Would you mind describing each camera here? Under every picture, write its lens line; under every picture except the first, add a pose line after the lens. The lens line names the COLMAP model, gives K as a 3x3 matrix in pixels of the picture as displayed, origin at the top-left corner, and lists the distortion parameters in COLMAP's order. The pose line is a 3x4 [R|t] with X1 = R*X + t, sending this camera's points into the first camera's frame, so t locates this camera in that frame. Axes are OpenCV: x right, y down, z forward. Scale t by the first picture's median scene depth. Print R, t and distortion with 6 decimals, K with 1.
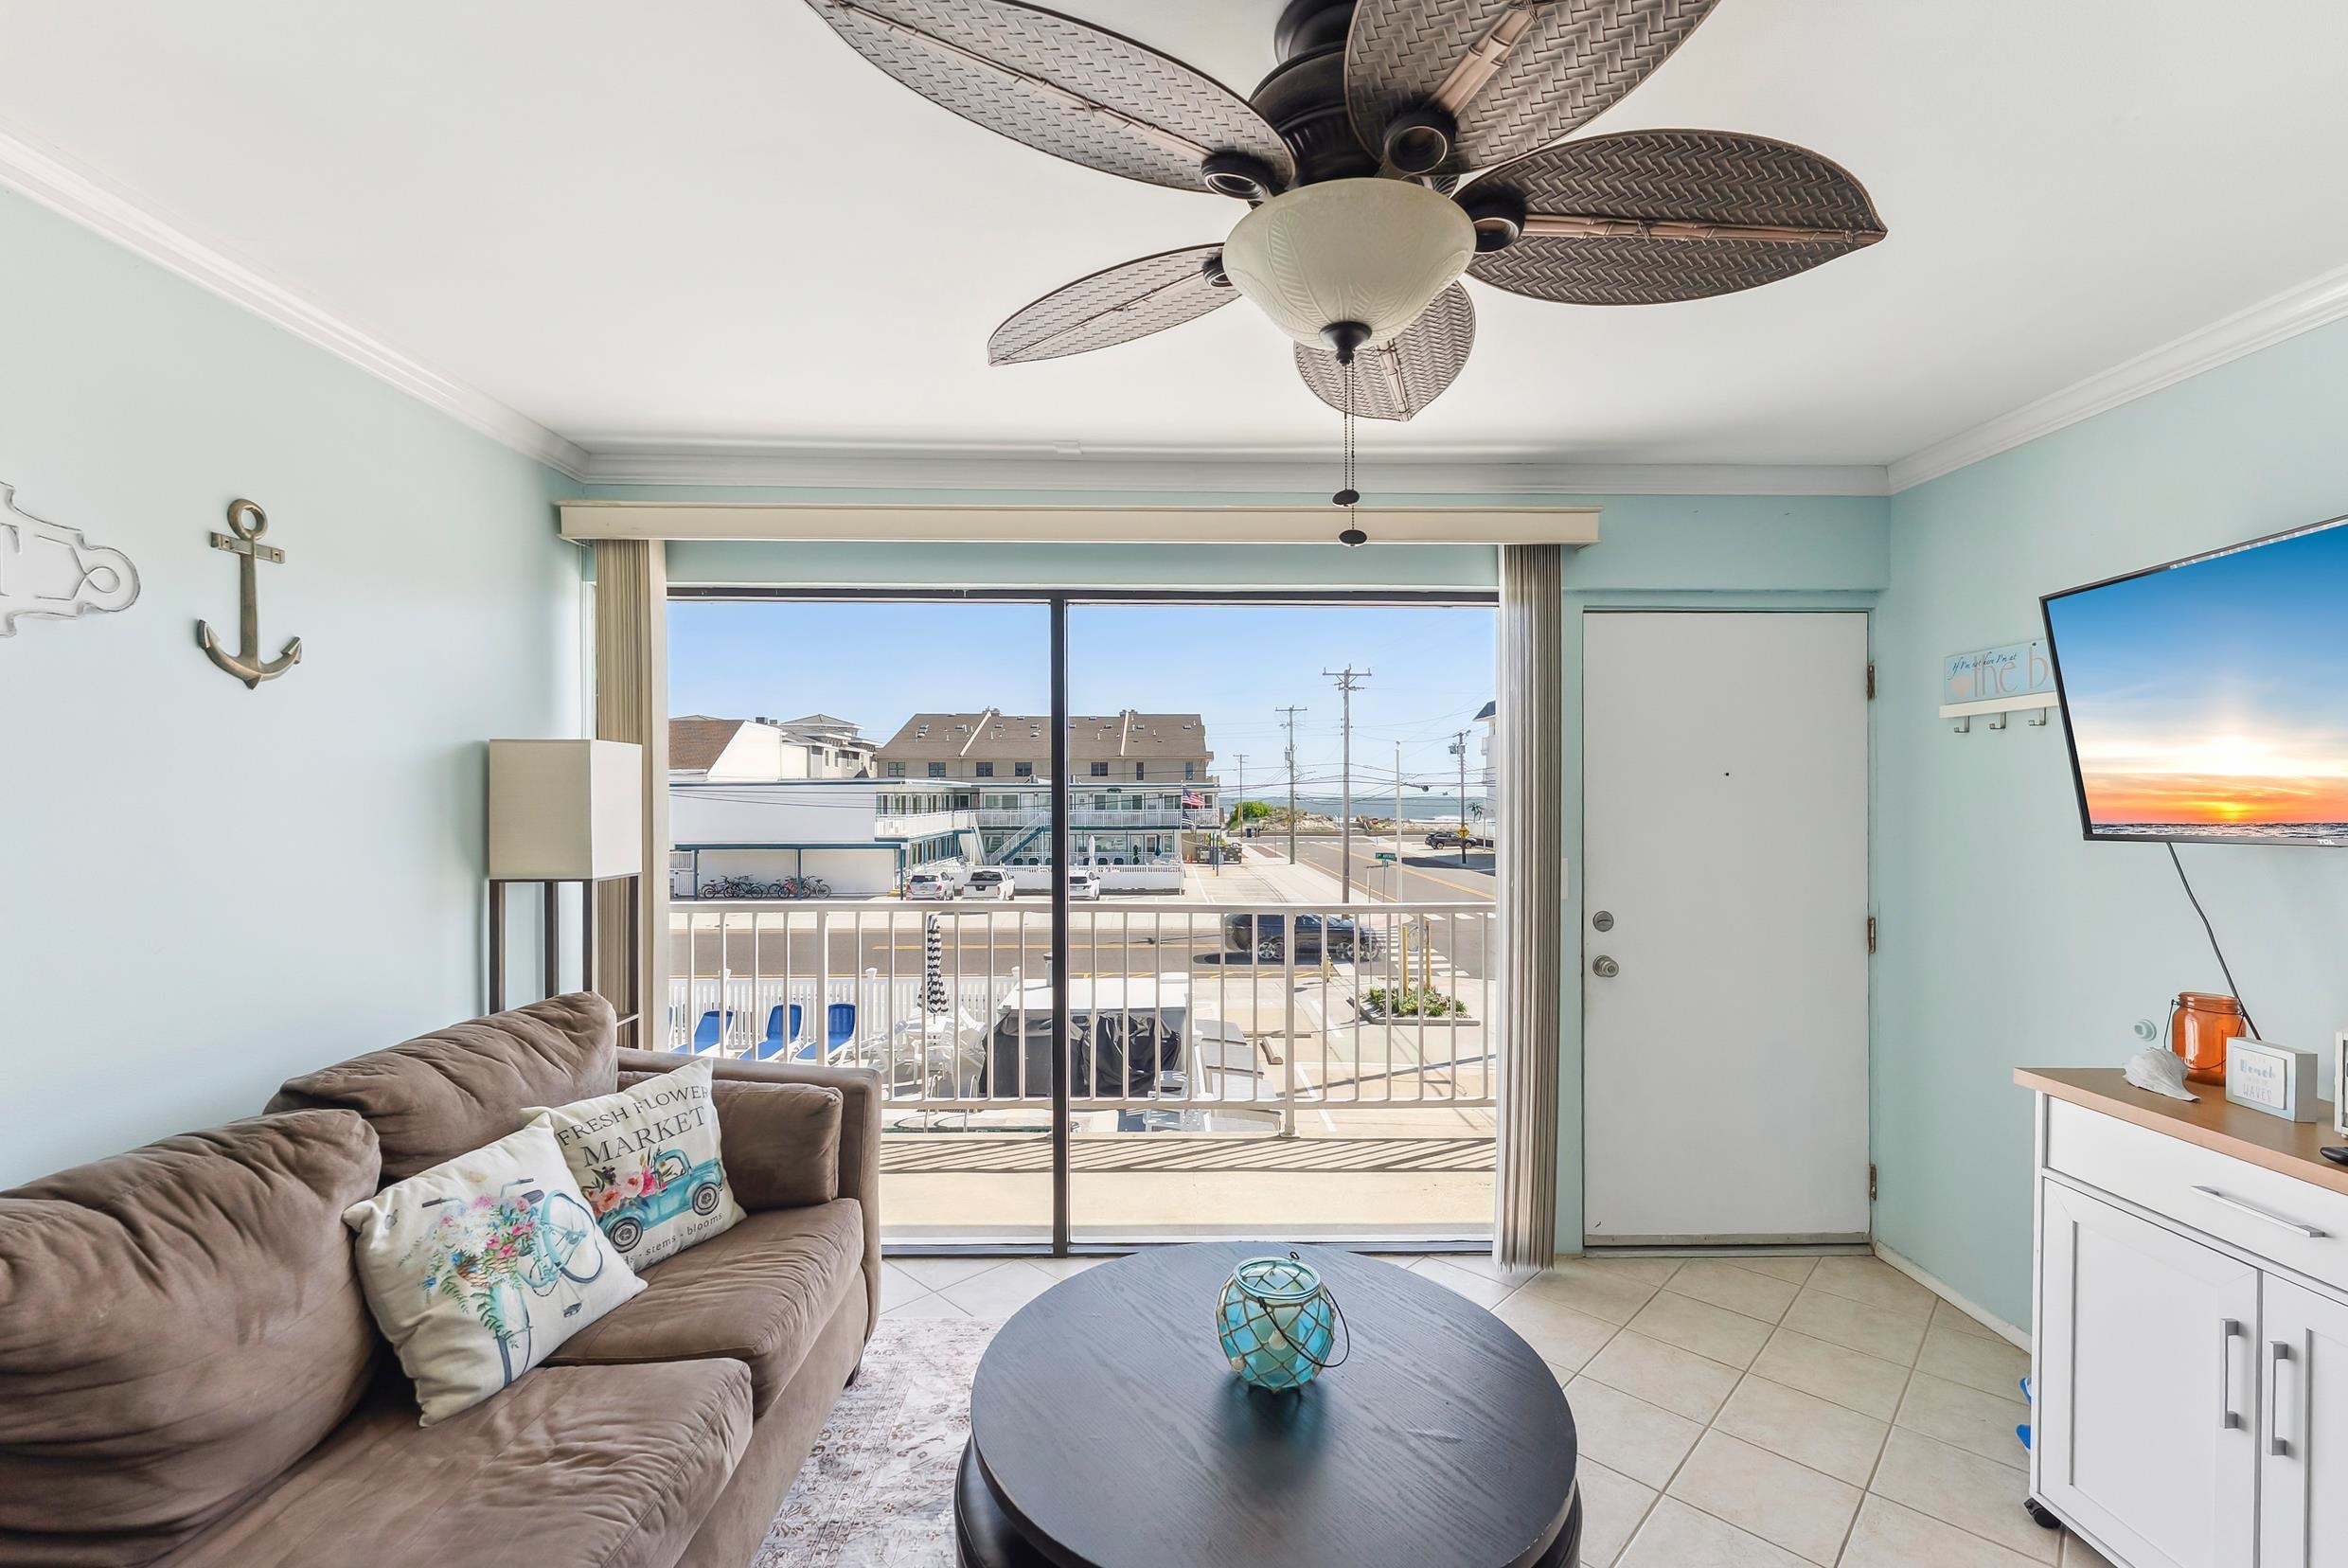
lens RADIAL K [[972.6, 0, 1181.6], [0, 972.6, 801.3], [0, 0, 1]] dist [0.002069, -0.001345]
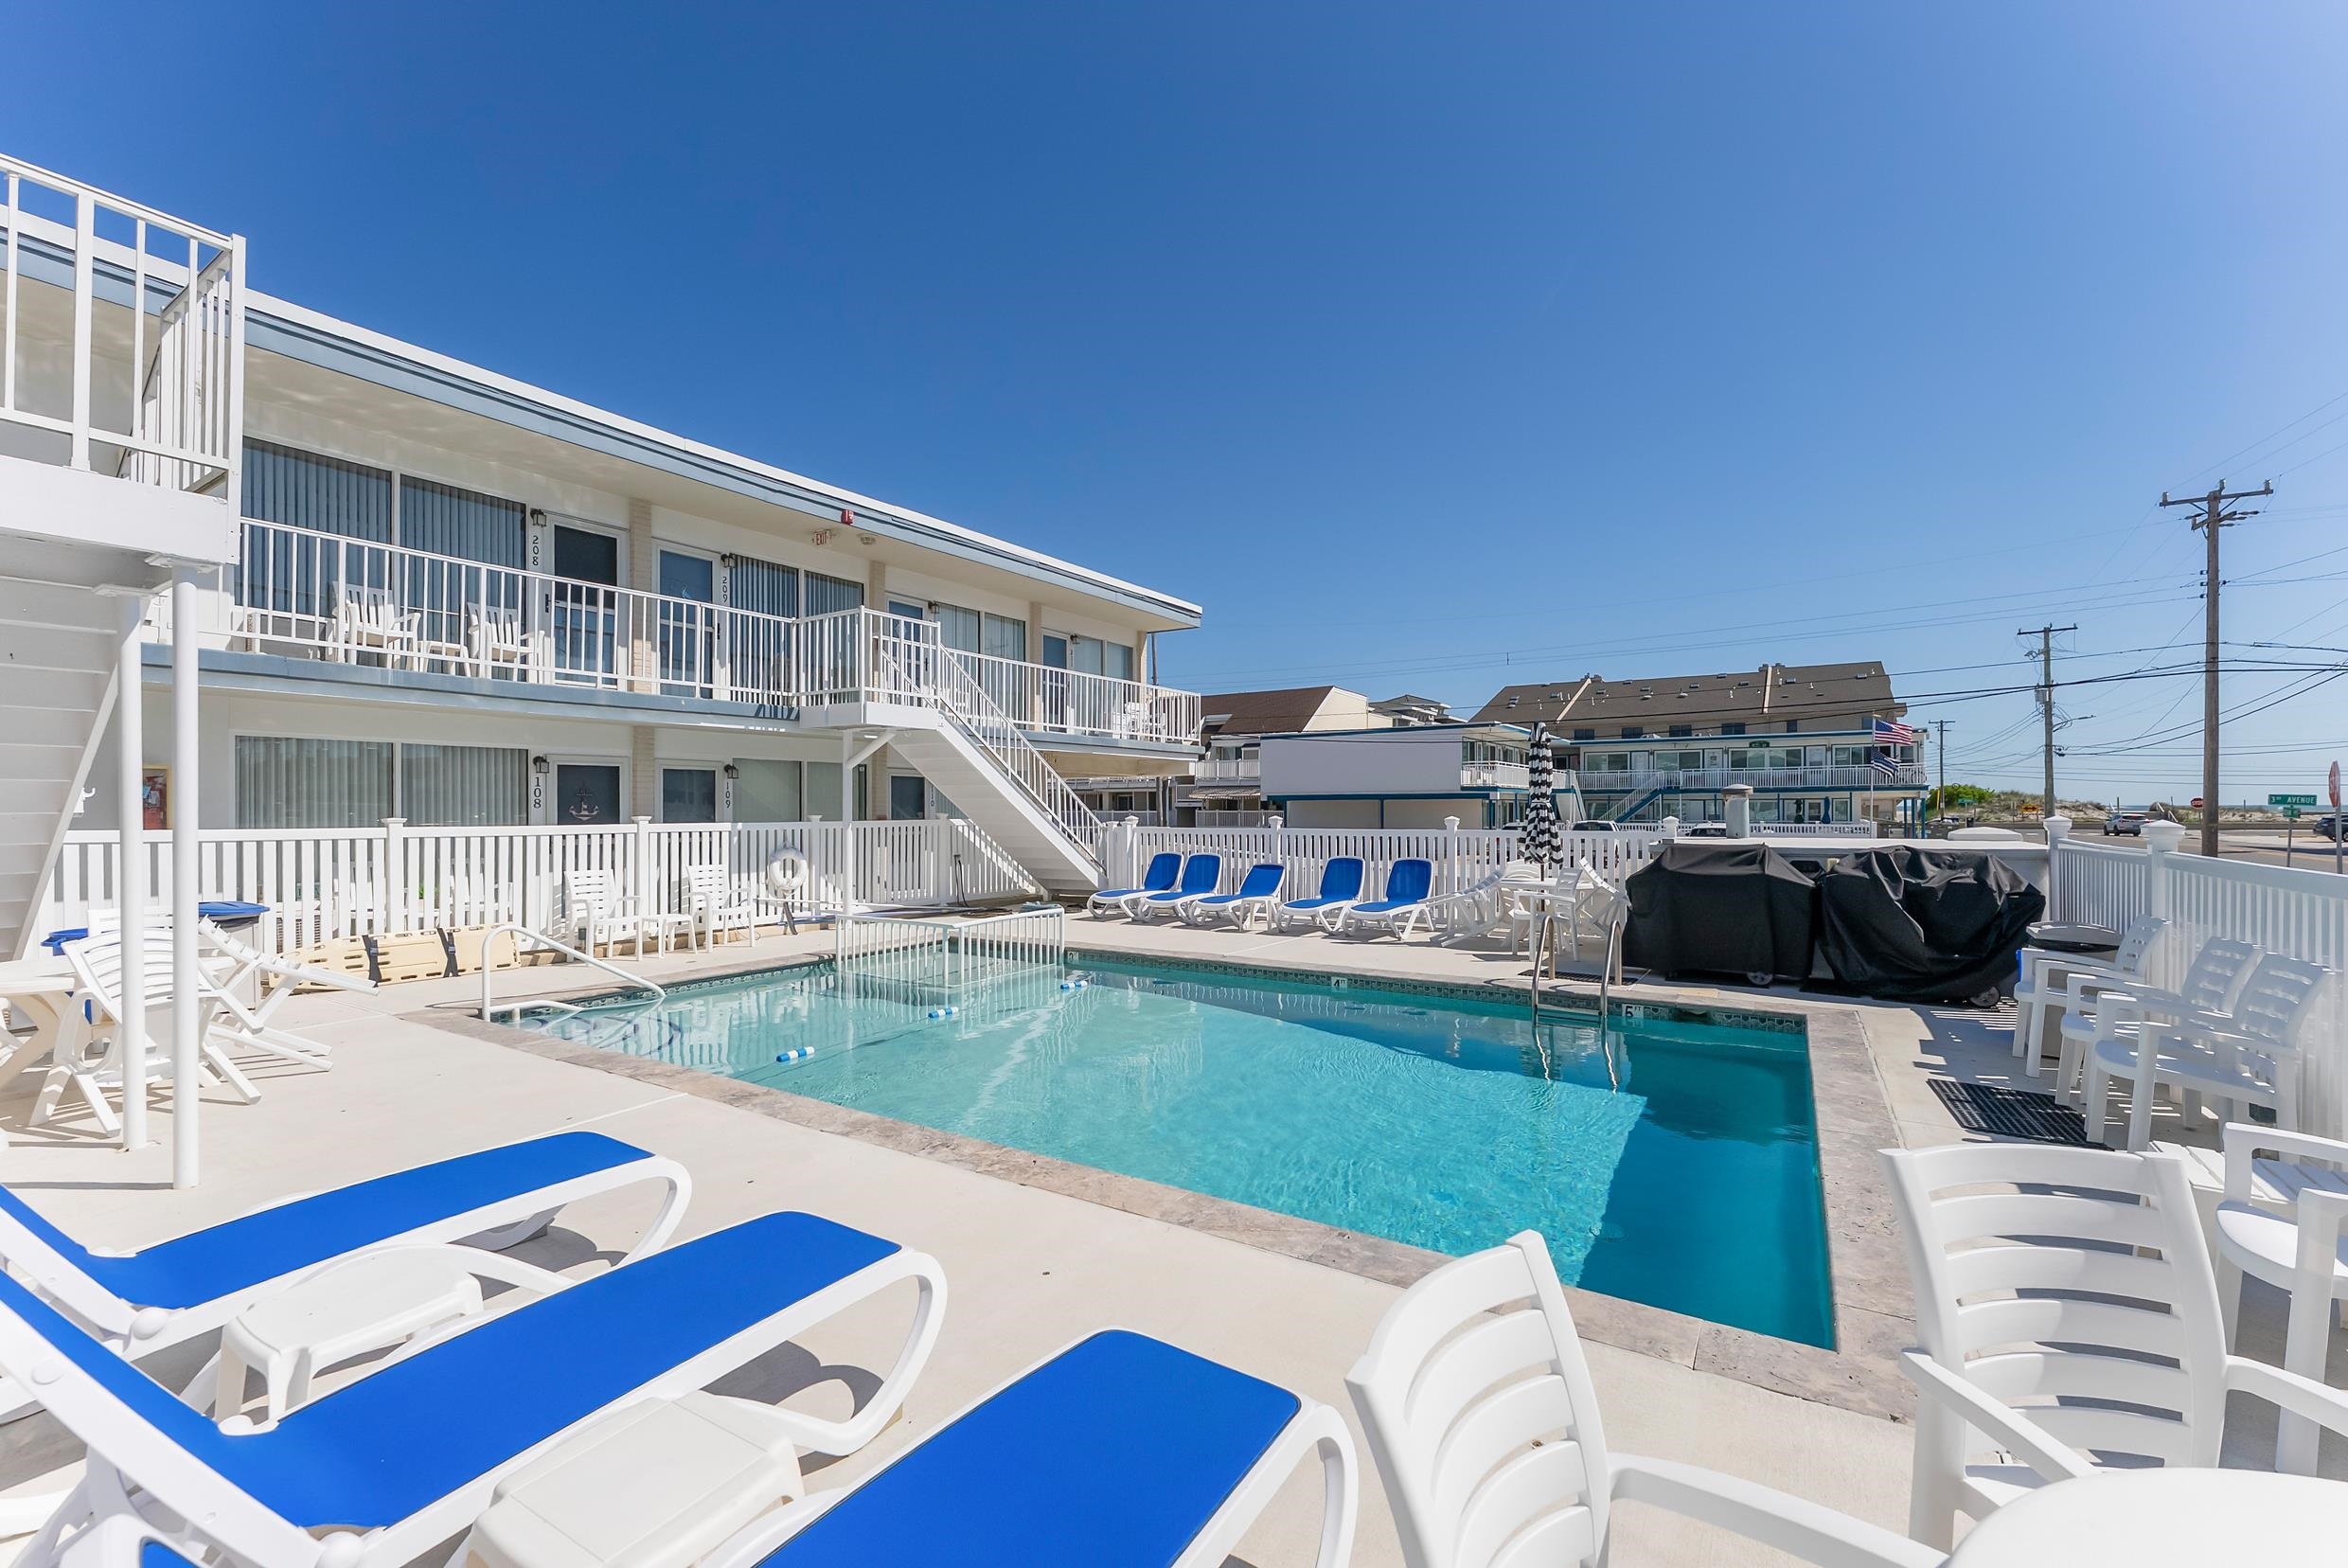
lens RADIAL K [[972.6, 0, 1164.8], [0, 972.6, 807.2], [0, 0, 1]] dist [0.002069, -0.001345]
pose [[0.823848, -0.002988, -0.566803, -0.027006], [0.003589, 0.999994, -0.000055, 0.056517], [0.566800, -0.001989, 0.823853, 0.091226]]
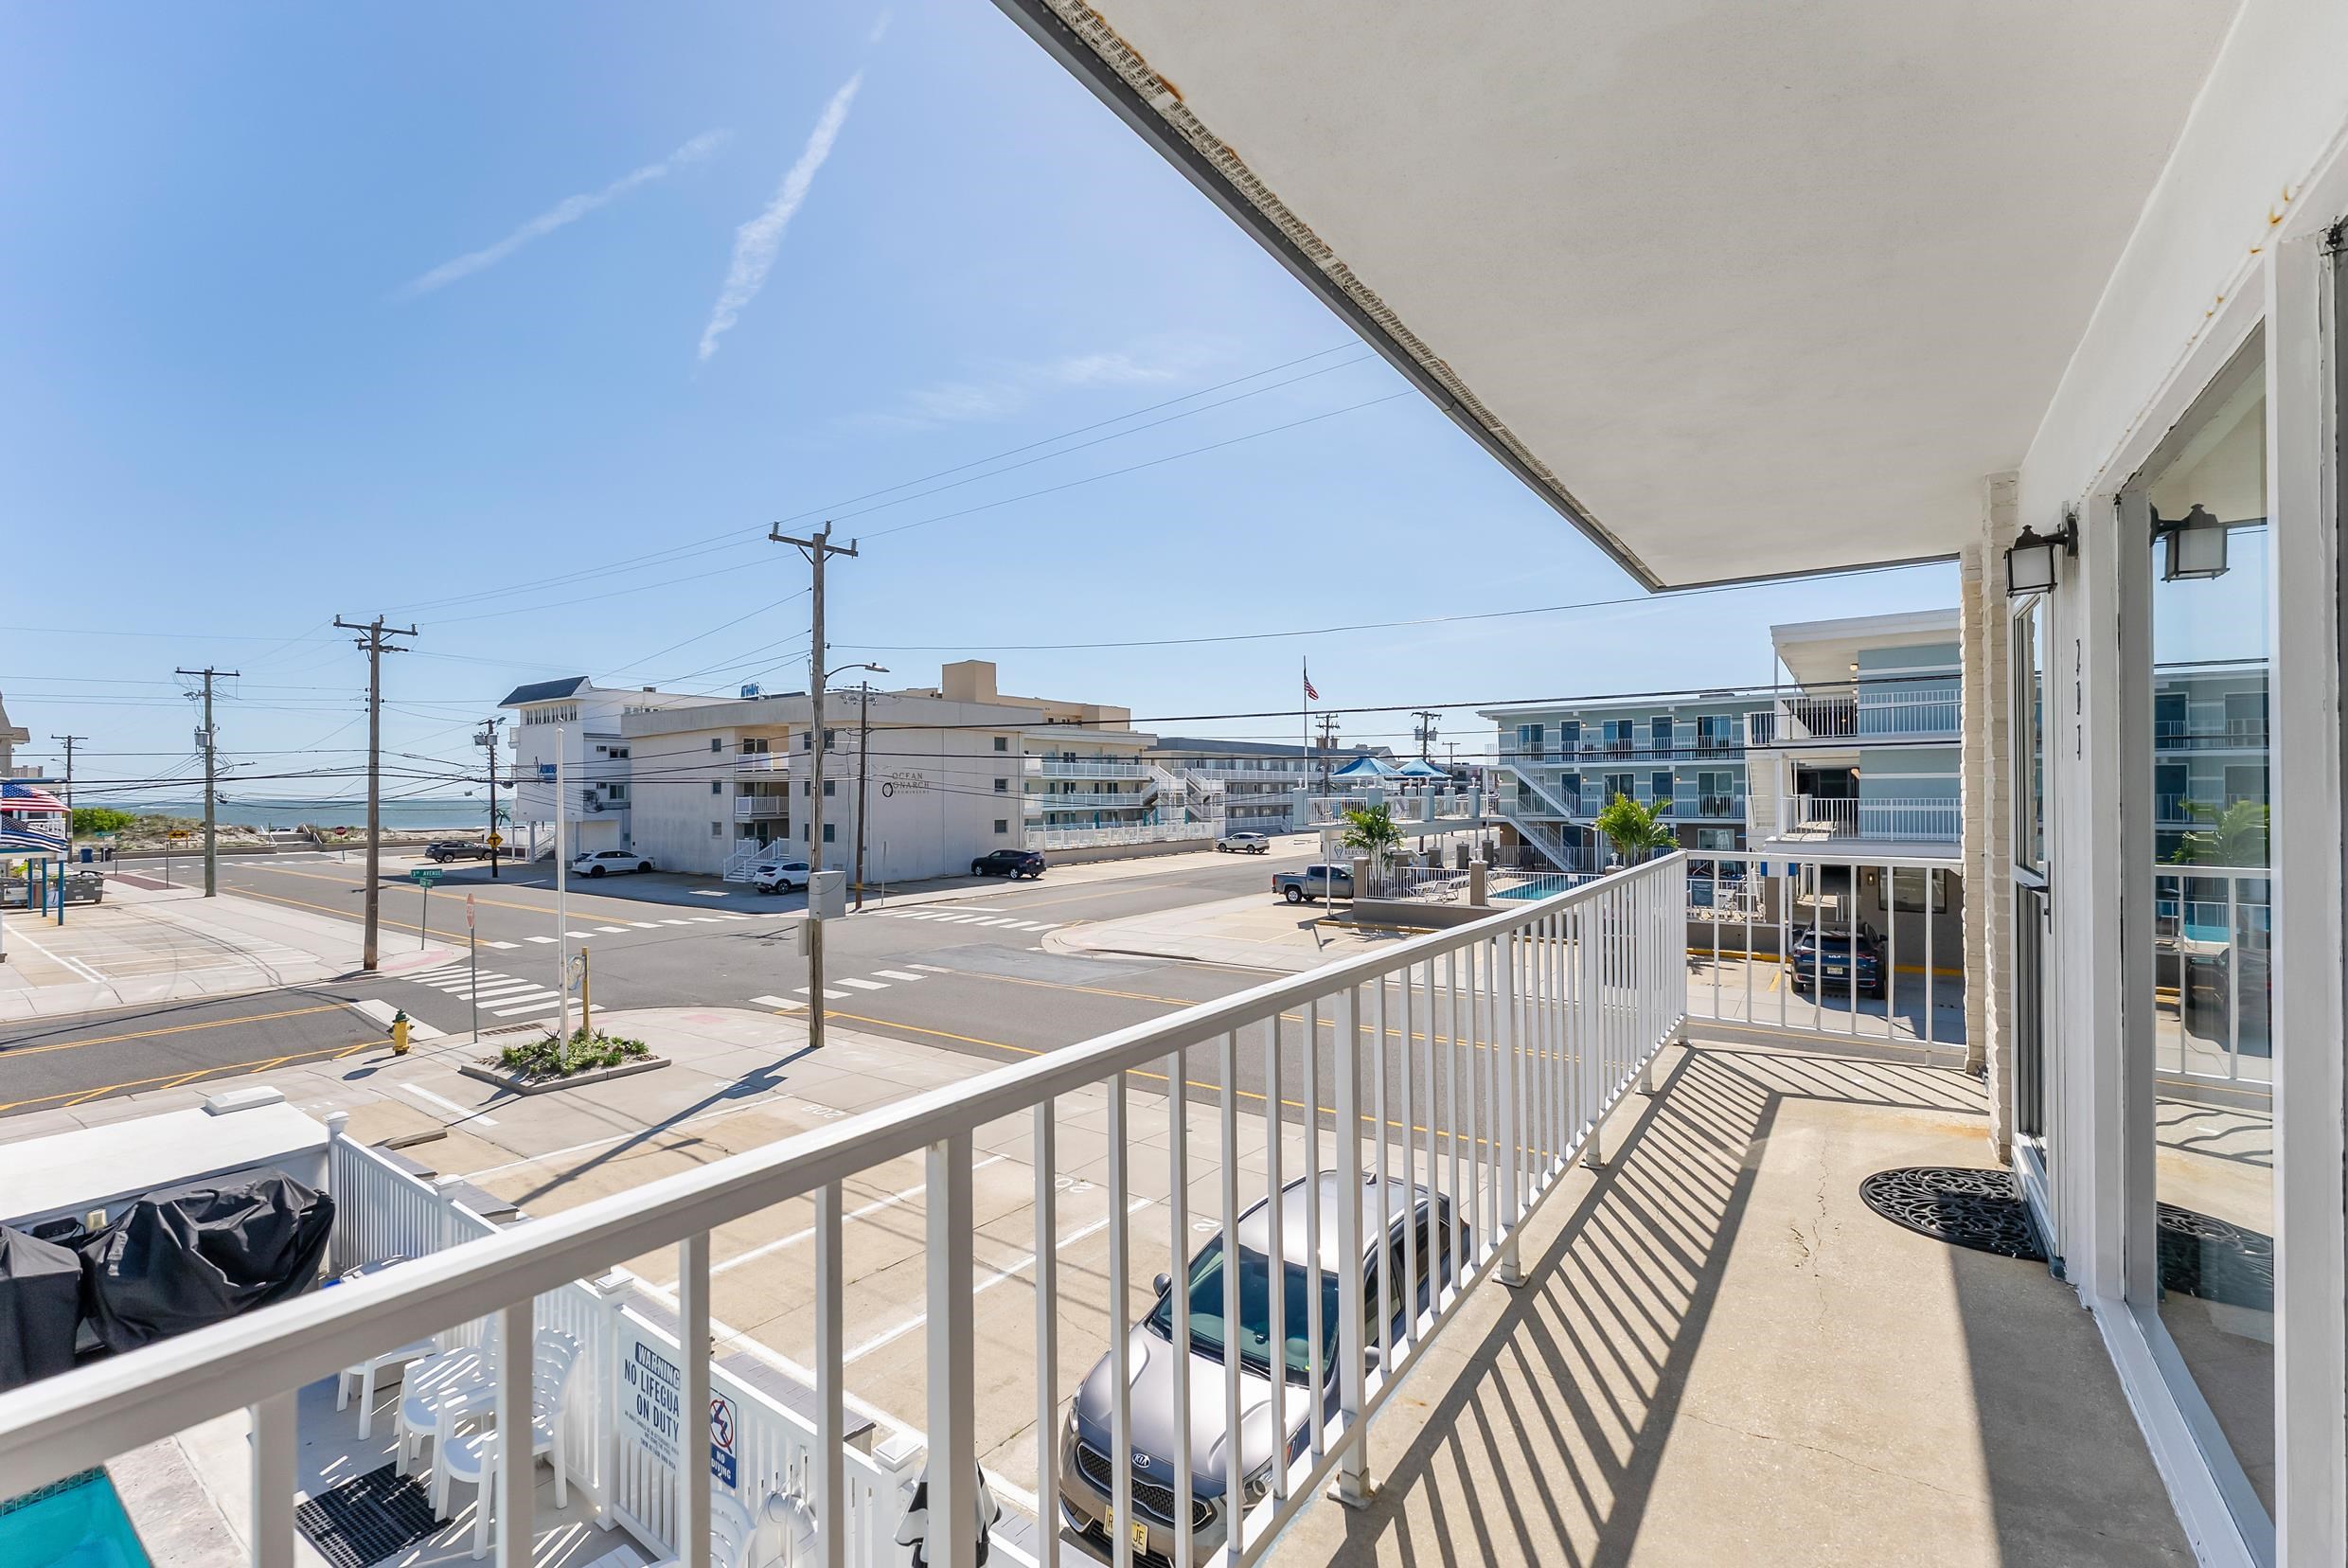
lens RADIAL K [[972.6, 0, 1167.5], [0, 972.6, 785.4], [0, 0, 1]] dist [0.002069, -0.001345]
pose [[0.603449, 0.002687, 0.797397, -0.047801], [0.011119, 0.999869, -0.011783, 0.002548], [-0.797324, 0.015977, 0.603340, 0.071499]]
